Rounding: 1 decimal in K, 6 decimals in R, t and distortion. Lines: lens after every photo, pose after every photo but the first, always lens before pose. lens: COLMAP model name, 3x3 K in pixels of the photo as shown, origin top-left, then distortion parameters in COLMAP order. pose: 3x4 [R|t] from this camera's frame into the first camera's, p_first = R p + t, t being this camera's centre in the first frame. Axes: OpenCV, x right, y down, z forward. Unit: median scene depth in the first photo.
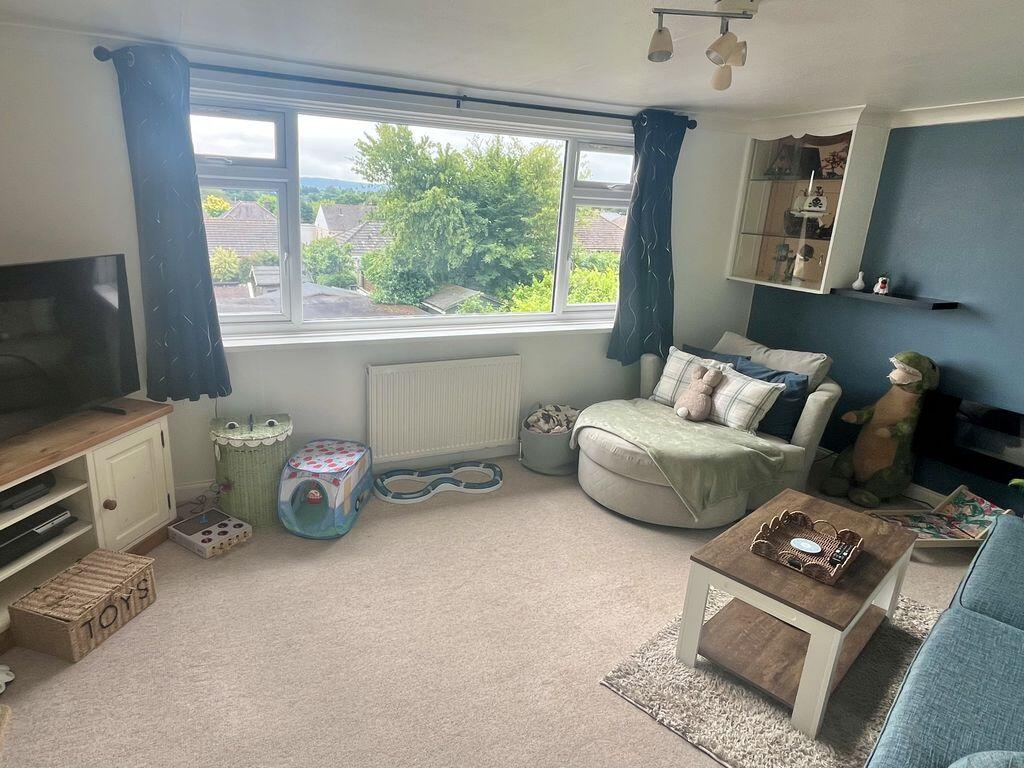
lens RADIAL K [[632.5, 0, 512.0], [0, 632.5, 384.0], [0, 0, 1]] dist [-0.000317, 0.000582]
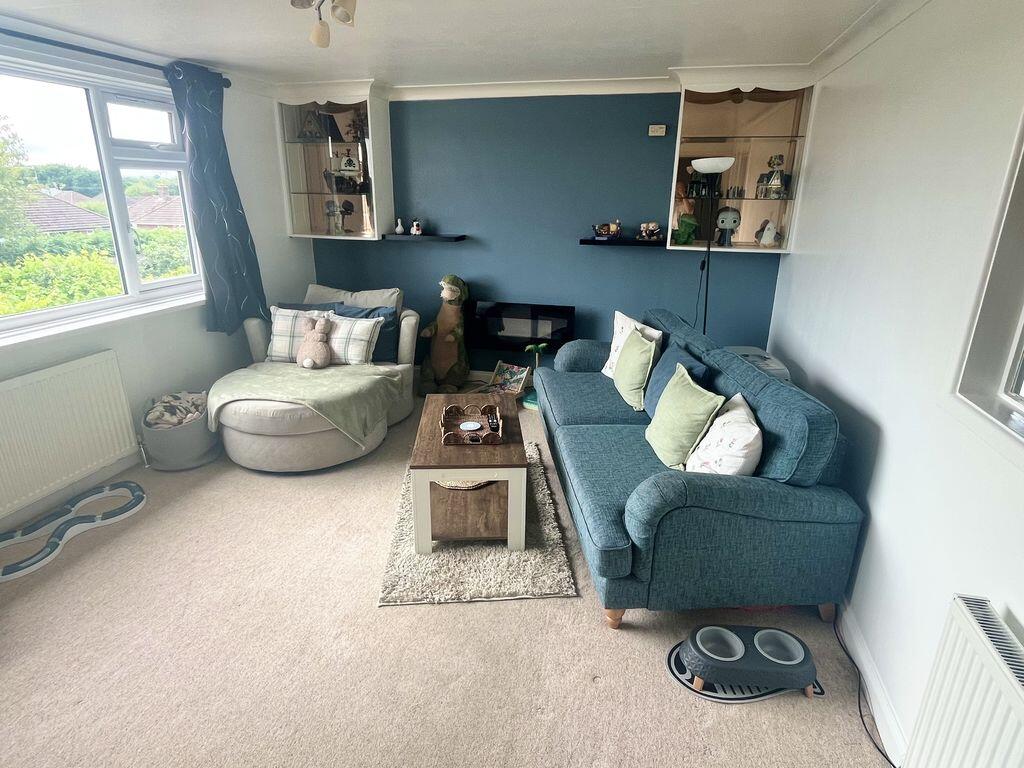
lens RADIAL K [[569.1, 0, 512.0], [0, 569.1, 384.0], [0, 0, 1]] dist [-0.002827, -0.000767]
pose [[0.629810, -0.285105, 0.722533, -0.220380], [0.234350, 0.956601, 0.173190, -0.007788], [-0.740553, 0.060249, 0.669291, 0.103729]]
